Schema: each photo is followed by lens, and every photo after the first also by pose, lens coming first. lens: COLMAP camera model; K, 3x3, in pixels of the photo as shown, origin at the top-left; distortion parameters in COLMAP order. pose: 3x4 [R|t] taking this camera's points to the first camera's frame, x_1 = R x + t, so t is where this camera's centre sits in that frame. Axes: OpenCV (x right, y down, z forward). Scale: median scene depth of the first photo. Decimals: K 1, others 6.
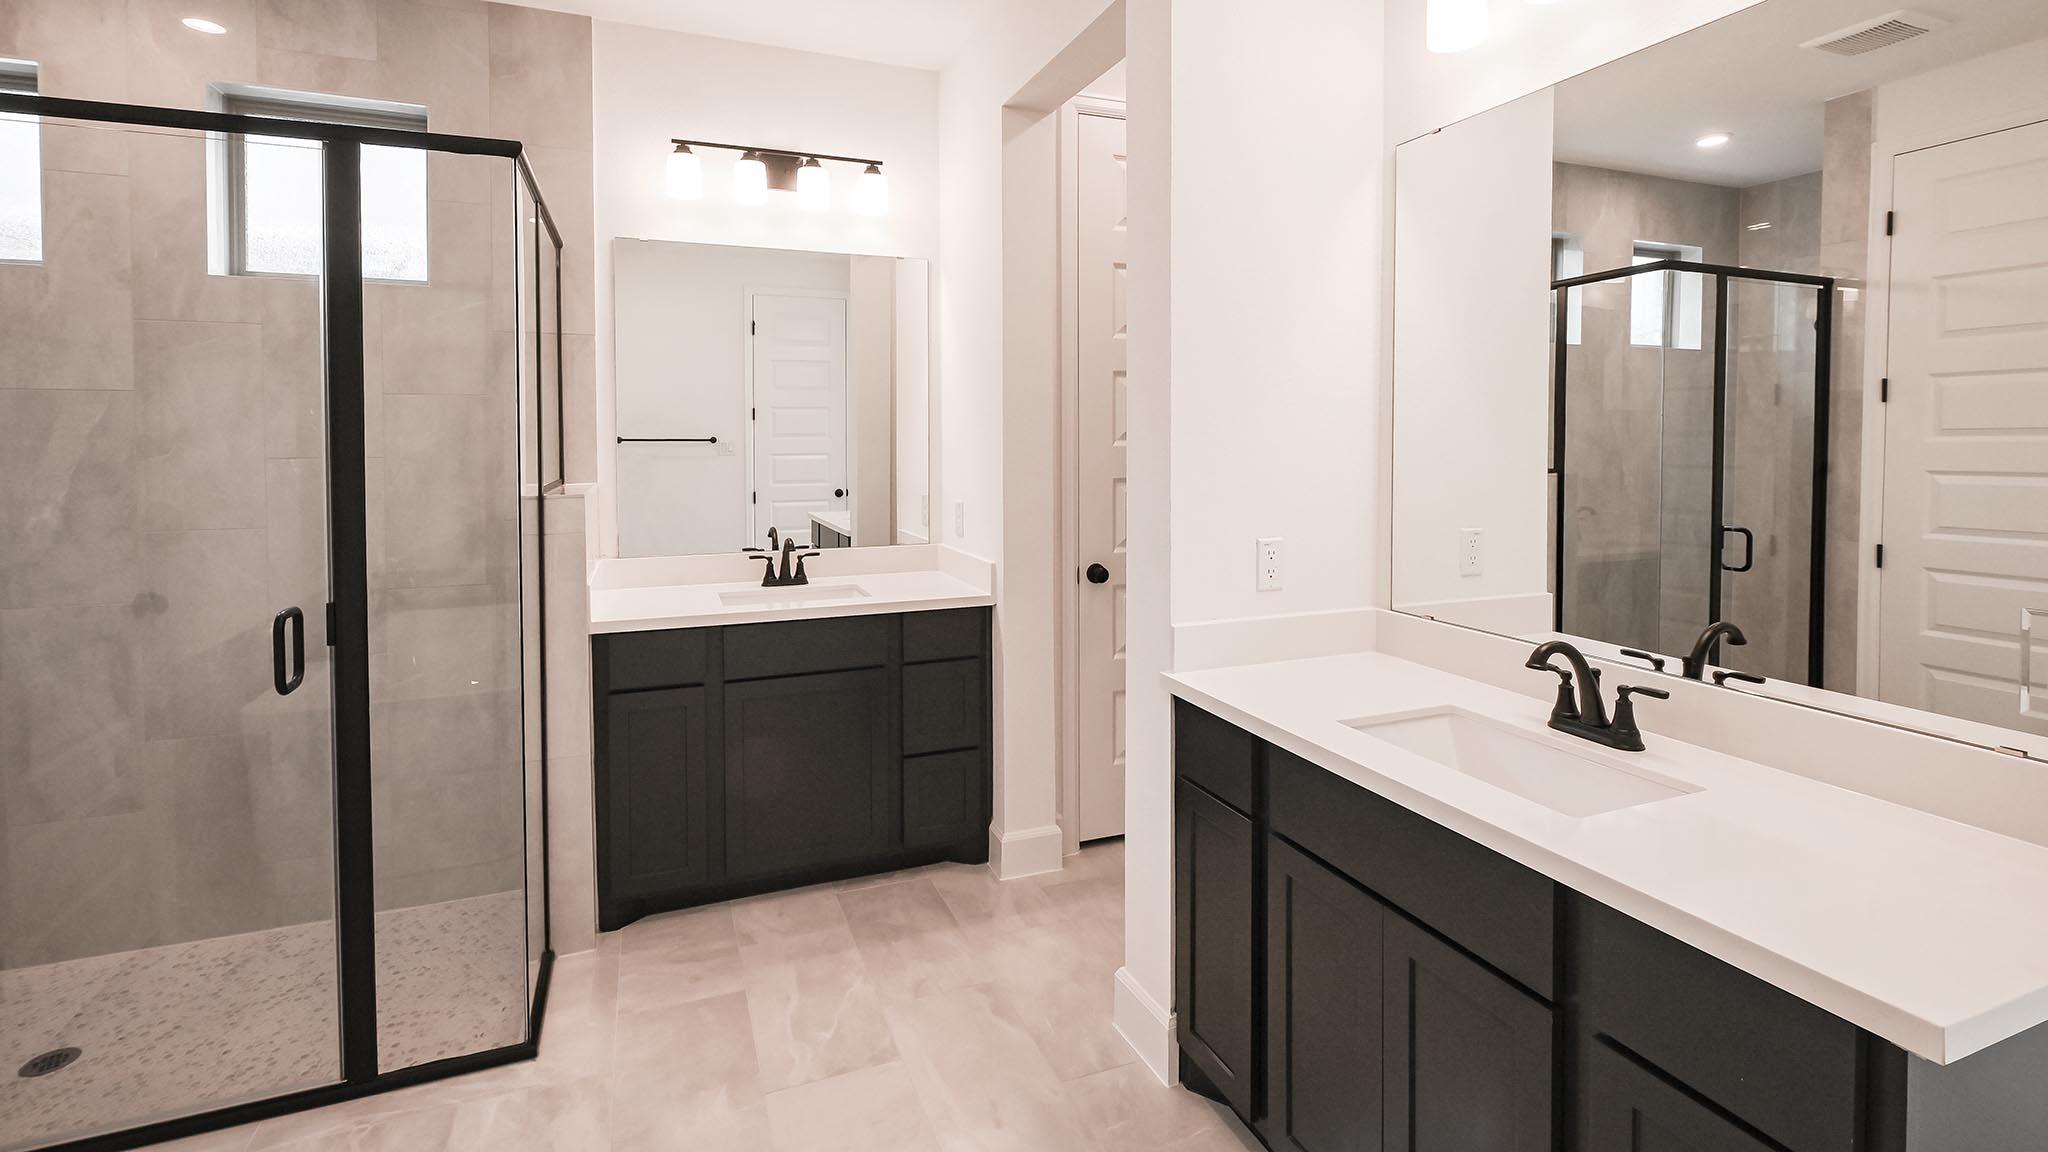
lens RADIAL K [[933.5, 0, 1024.7], [0, 933.5, 460.3], [0, 0, 1]] dist [0.000534, 0.000275]
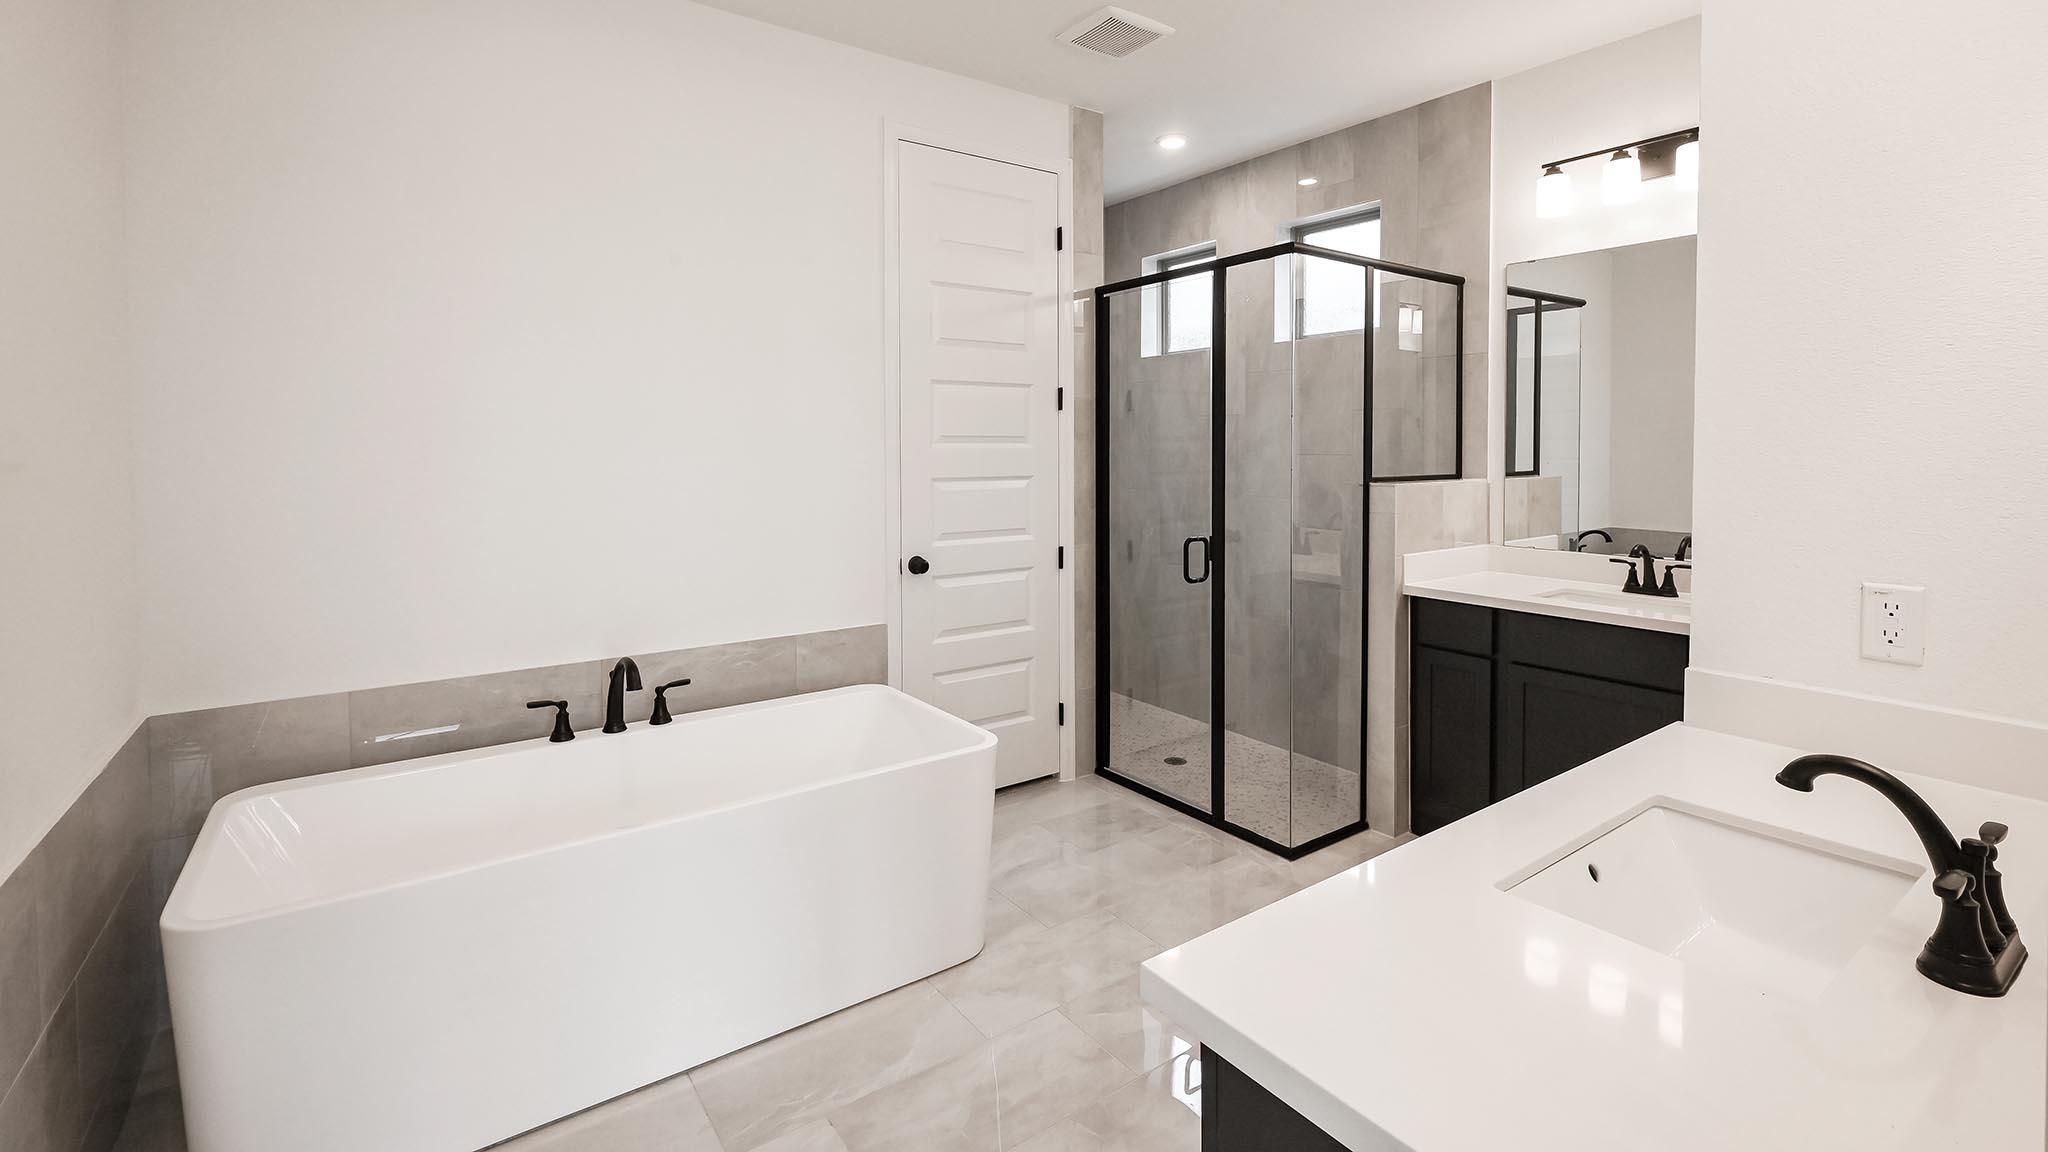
lens RADIAL K [[908.6, 0, 1028.5], [0, 908.6, 483.1], [0, 0, 1]] dist [-0.001172, -0.000020]
pose [[0.242624, 0.040227, -0.969286, 0.597250], [-0.021293, 0.999120, 0.036135, 0.000146], [0.969887, 0.011872, 0.243267, 0.192581]]
